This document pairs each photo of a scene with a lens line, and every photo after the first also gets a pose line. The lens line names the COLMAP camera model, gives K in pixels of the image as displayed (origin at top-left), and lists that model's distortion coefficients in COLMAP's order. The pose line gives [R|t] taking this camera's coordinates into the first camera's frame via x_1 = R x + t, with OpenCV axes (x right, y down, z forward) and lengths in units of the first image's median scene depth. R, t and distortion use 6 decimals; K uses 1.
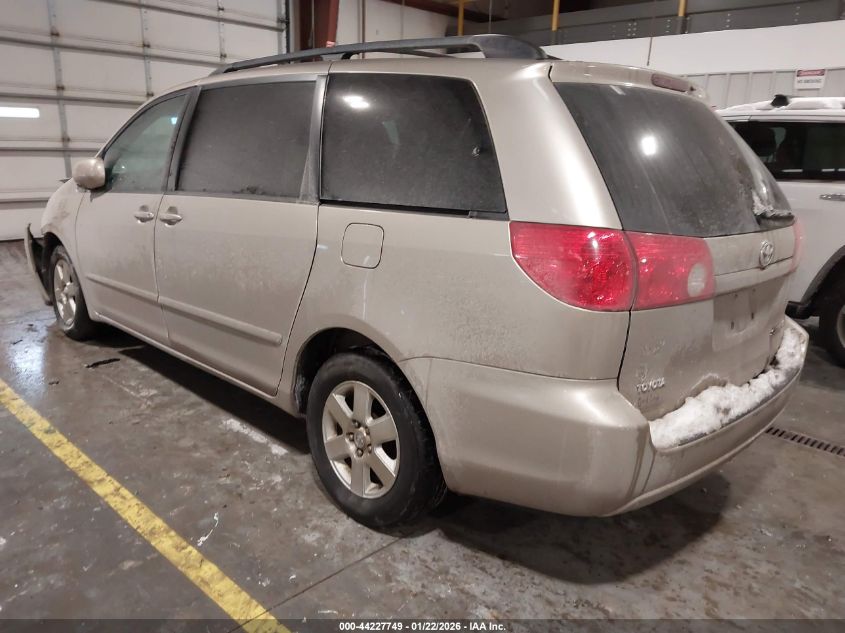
lens RADIAL K [[673.7, 0, 421.4], [0, 673.7, 314.0], [0, 0, 1]] dist [0.001287, 0.003958]
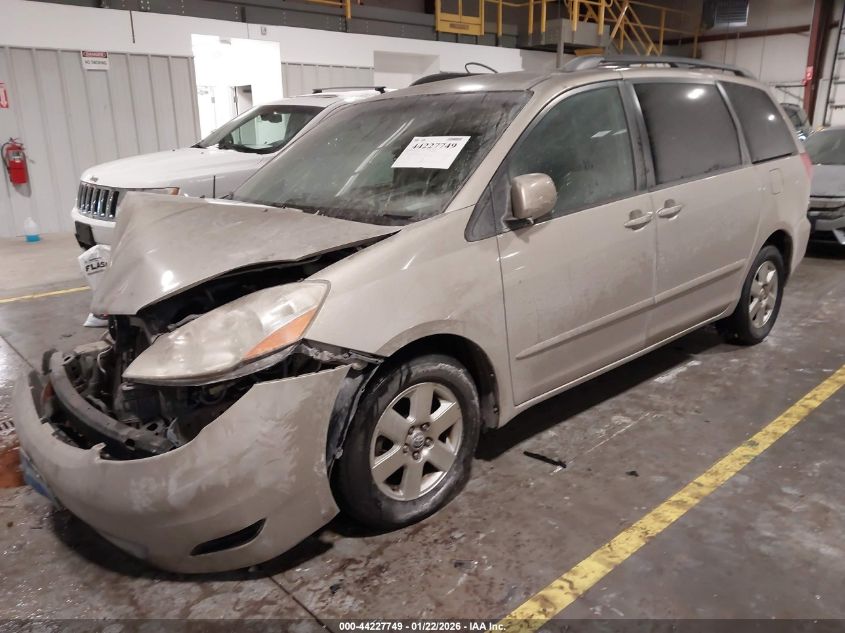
lens RADIAL K [[673.7, 0, 419.5], [0, 673.7, 318.2], [0, 0, 1]] dist [0.001287, 0.003958]
pose [[0.055762, -0.313249, 0.948033, -1.466875], [0.270725, 0.918683, 0.287628, -0.405270], [-0.961040, 0.240617, 0.136031, 1.311749]]
